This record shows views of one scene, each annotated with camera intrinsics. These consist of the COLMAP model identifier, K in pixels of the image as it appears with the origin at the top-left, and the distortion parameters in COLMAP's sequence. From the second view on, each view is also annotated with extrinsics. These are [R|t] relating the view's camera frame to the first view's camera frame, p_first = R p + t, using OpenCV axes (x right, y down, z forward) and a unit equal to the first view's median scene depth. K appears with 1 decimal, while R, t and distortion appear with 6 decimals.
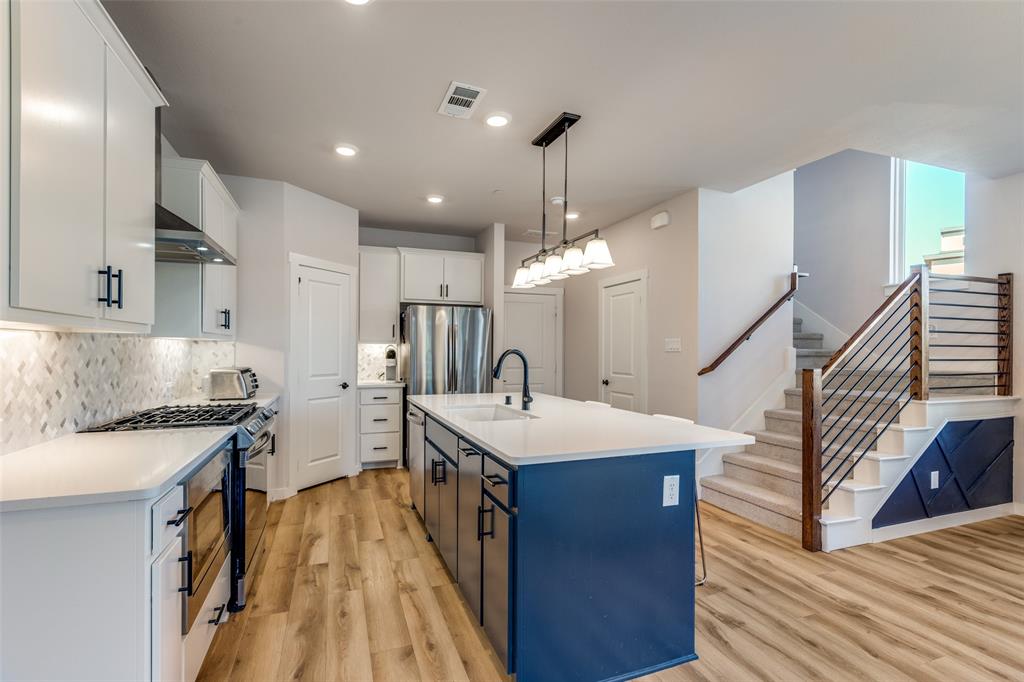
lens RADIAL K [[468.6, 0, 501.0], [0, 468.6, 347.0], [0, 0, 1]] dist [0.000310, 0.000129]
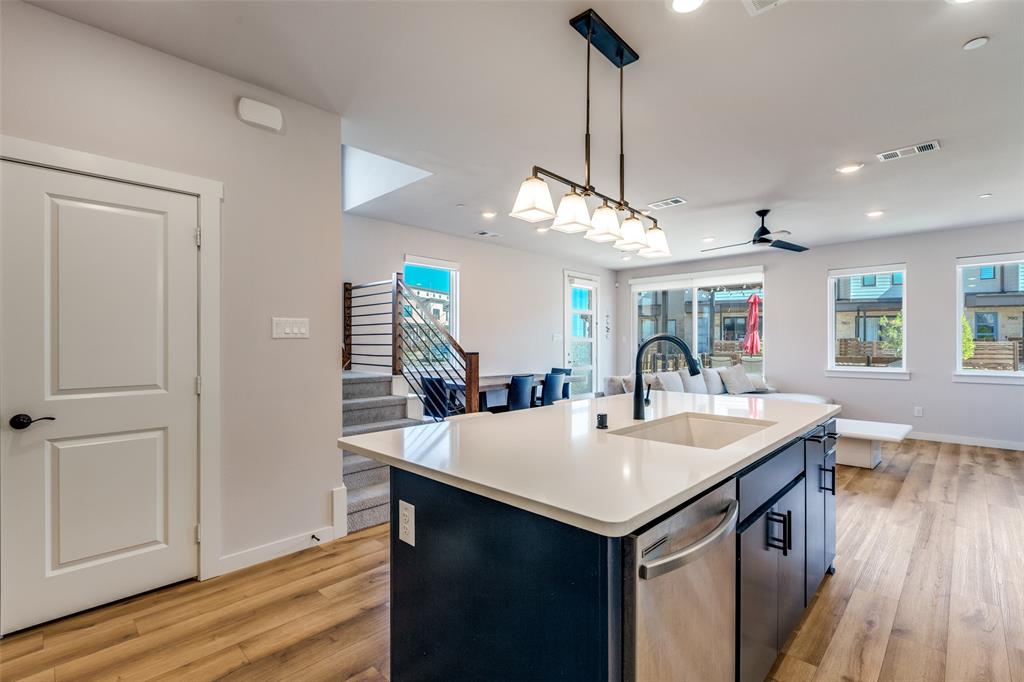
lens RADIAL K [[466.8, 0, 512.0], [0, 466.8, 341.0], [0, 0, 1]] dist [0.000559, 0.000288]
pose [[-0.441478, -0.003705, 0.897265, -0.324513], [-0.008075, 0.999967, 0.000156, 0.010690], [-0.897236, -0.007177, -0.441493, 0.972453]]
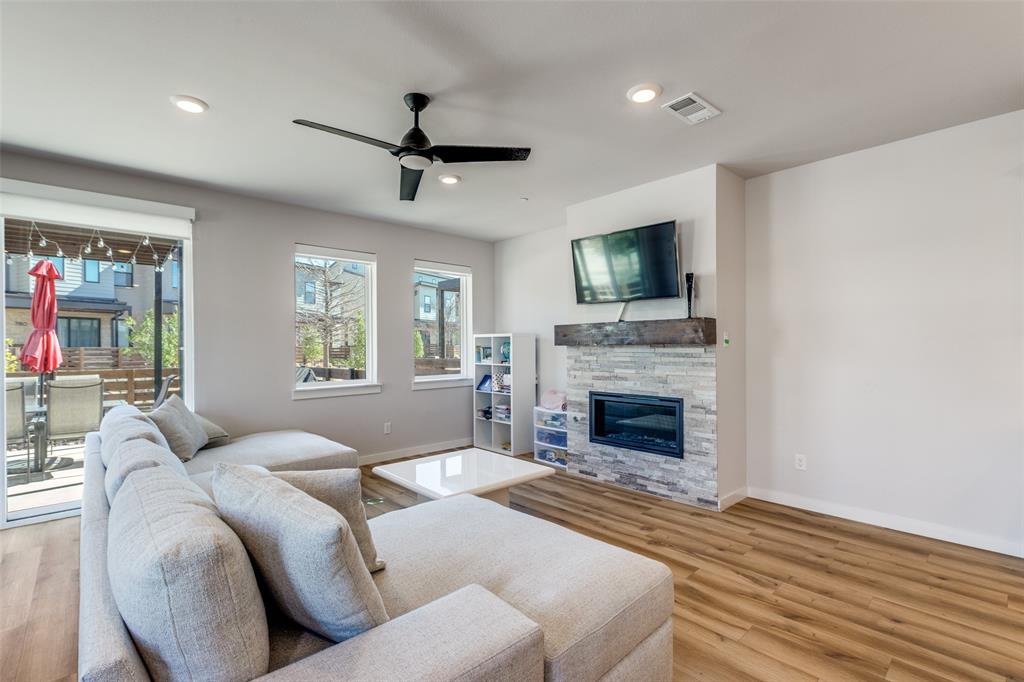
lens RADIAL K [[459.4, 0, 511.9], [0, 459.4, 353.1], [0, 0, 1]] dist [0.000103, -0.000057]
pose [[-0.920450, 0.004009, -0.390840, 0.545680], [0.000819, 0.999965, 0.008328, 0.005800], [0.390860, 0.007345, -0.920421, 0.505987]]
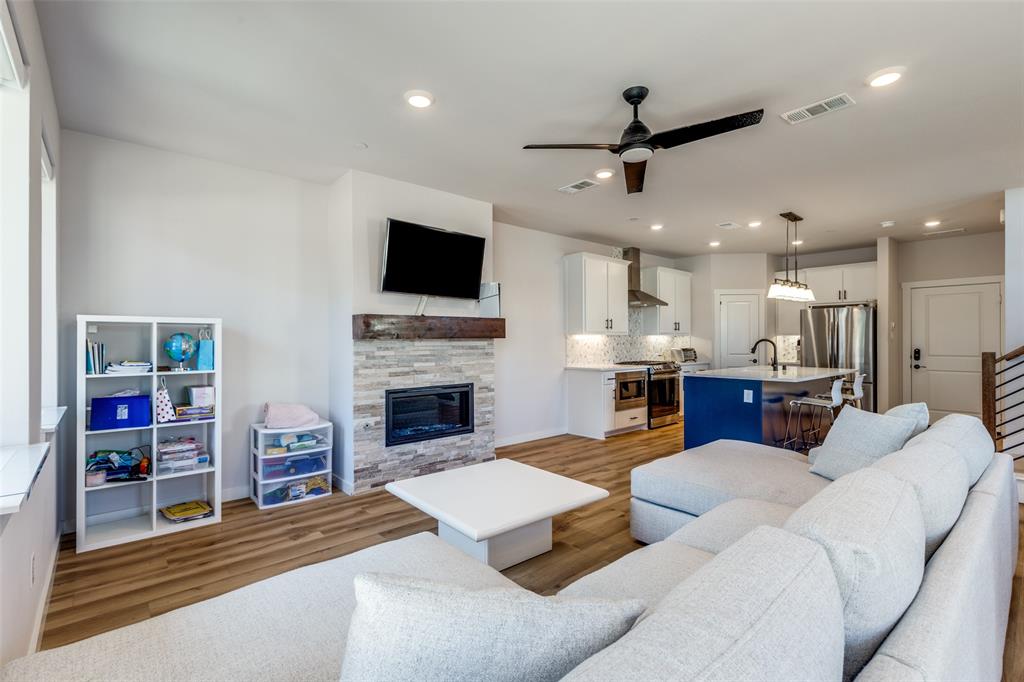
lens RADIAL K [[468.6, 0, 501.0], [0, 468.6, 347.0], [0, 0, 1]] dist [0.000310, 0.000129]
pose [[0.351670, 0.006875, -0.936099, 0.927309], [0.009096, 0.999901, 0.010760, 0.005435], [0.936080, -0.012298, 0.351573, -0.448406]]
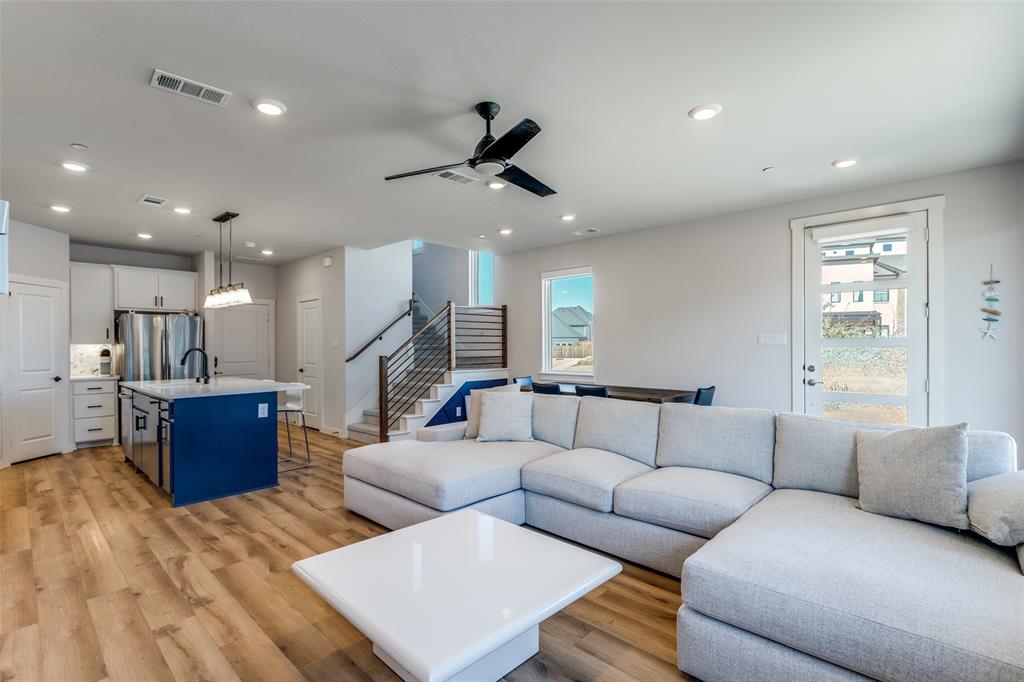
lens RADIAL K [[479.8, 0, 510.7], [0, 479.8, 345.9], [0, 0, 1]] dist [-0.000697, -0.000423]
pose [[0.894041, -0.011803, 0.447830, 0.168134], [0.009591, 0.999928, 0.007207, -0.001844], [-0.447883, -0.002148, 0.894090, -0.658710]]
